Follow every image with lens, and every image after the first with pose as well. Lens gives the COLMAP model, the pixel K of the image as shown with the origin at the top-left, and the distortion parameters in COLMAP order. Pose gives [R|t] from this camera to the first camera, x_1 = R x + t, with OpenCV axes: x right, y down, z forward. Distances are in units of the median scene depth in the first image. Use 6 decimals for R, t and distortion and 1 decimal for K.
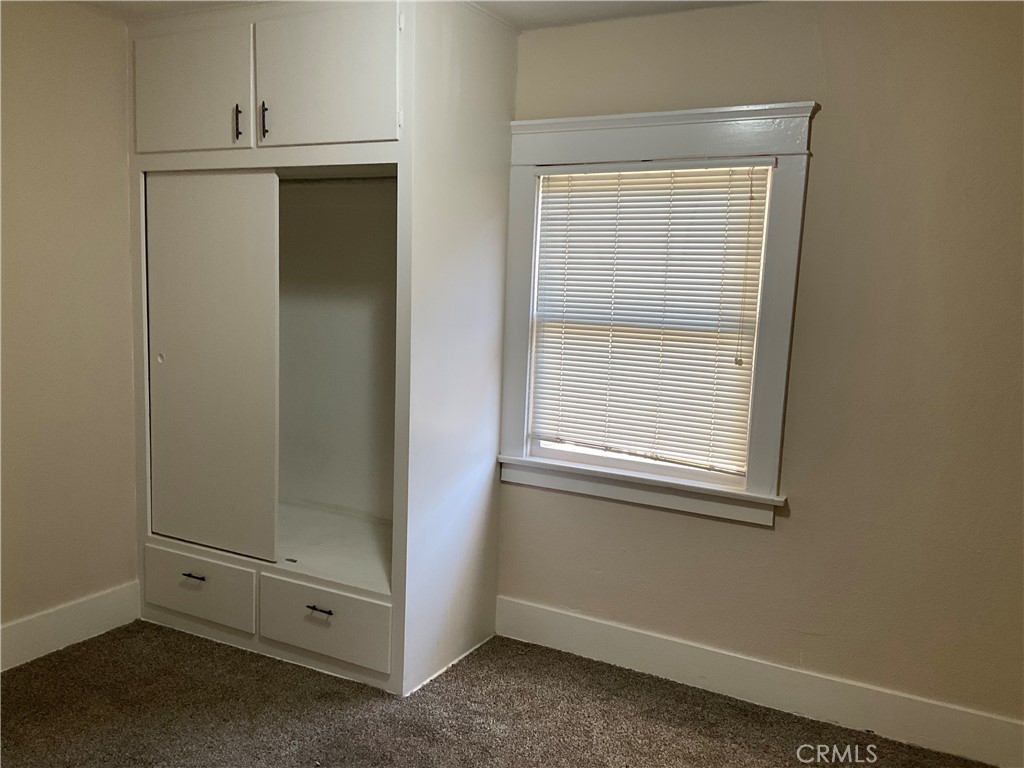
lens RADIAL K [[829.3, 0, 507.9], [0, 829.3, 392.4], [0, 0, 1]] dist [0.078893, -0.148144]
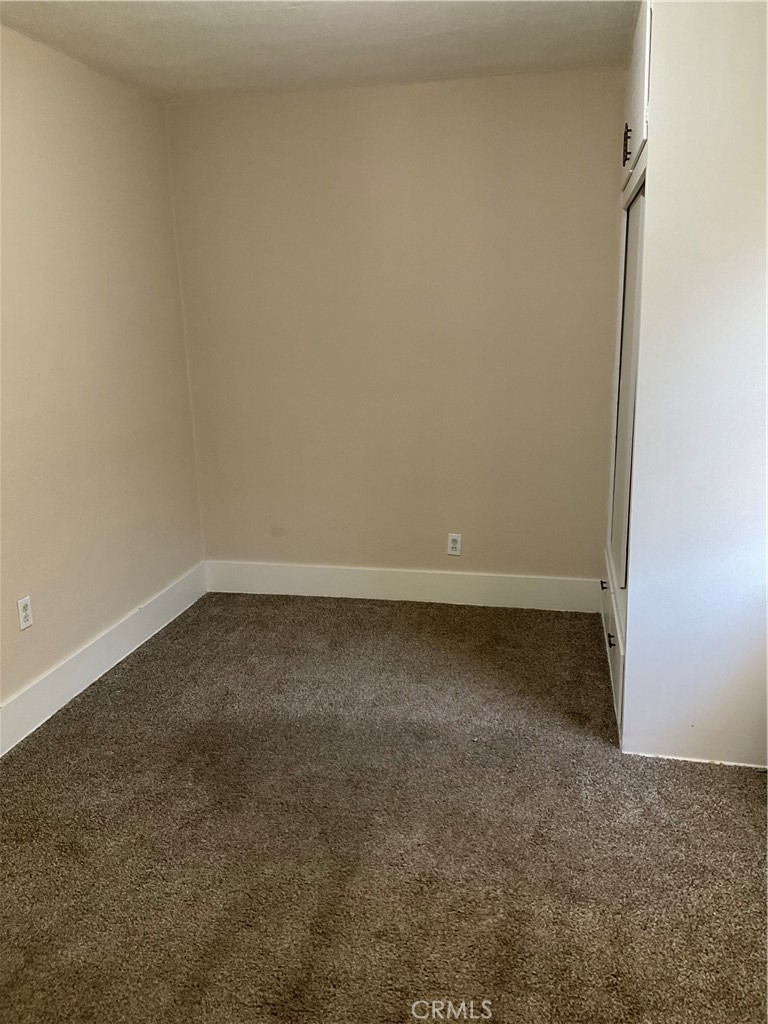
lens RADIAL K [[829.3, 0, 386.5], [0, 829.3, 514.7], [0, 0, 1]] dist [0.078893, -0.148144]
pose [[0.285462, 0.193841, -0.938582, 0.620139], [-0.095098, 0.980228, 0.173518, -0.037993], [0.953660, 0.039725, 0.298252, 0.437764]]
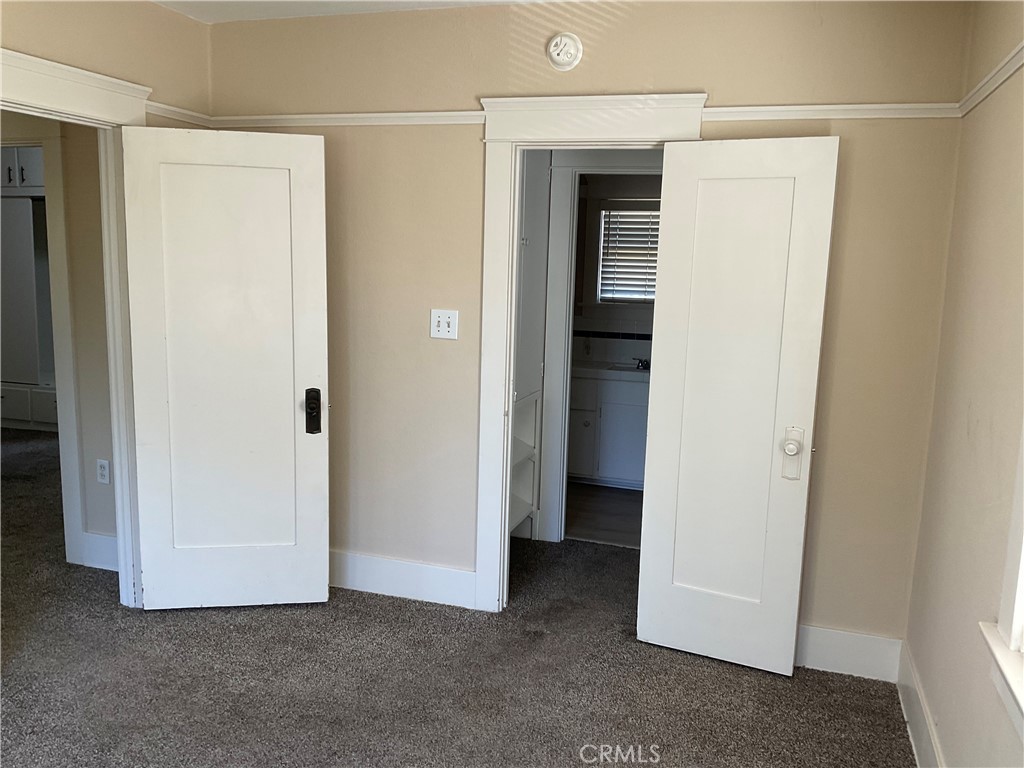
lens RADIAL K [[829.3, 0, 505.8], [0, 829.3, 382.3], [0, 0, 1]] dist [0.078893, -0.148144]
pose [[0.982381, -0.036373, 0.183316, 0.513035], [0.032299, 0.999161, 0.025163, 0.196485], [-0.184077, -0.018799, 0.982732, -1.346567]]
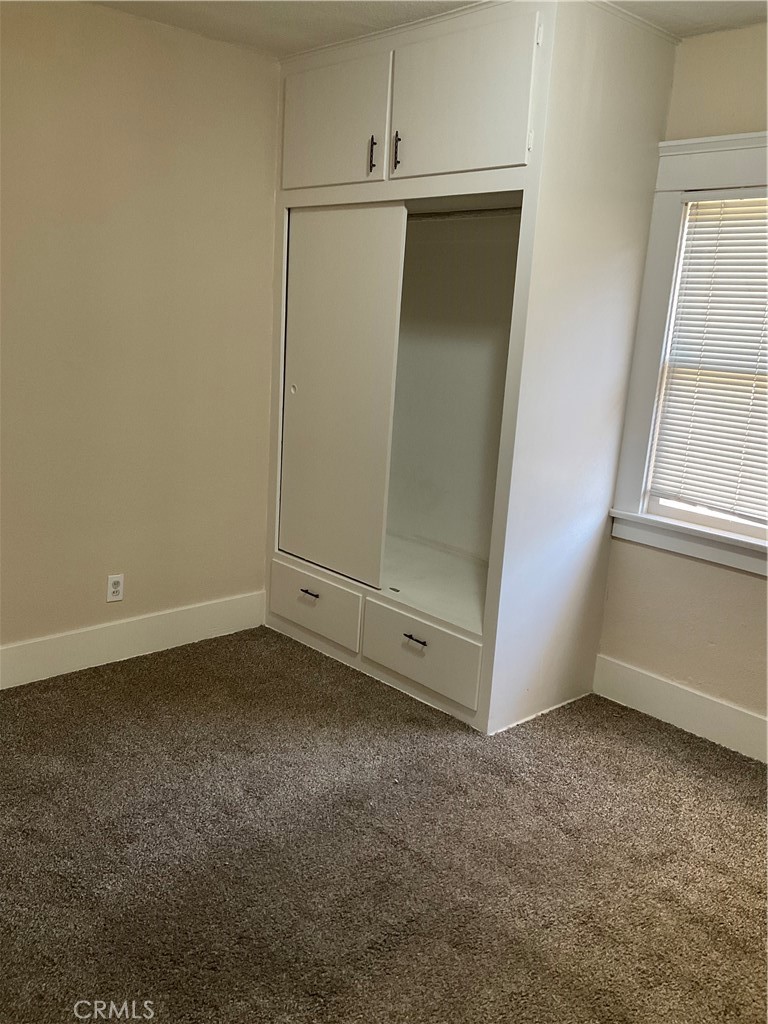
lens RADIAL K [[829.3, 0, 377.2], [0, 829.3, 511.4], [0, 0, 1]] dist [0.078893, -0.148144]
pose [[0.946700, 0.094289, -0.308007, 0.033097], [-0.068141, 0.993181, 0.094600, 0.007988], [0.314827, -0.068570, 0.946669, 0.019604]]
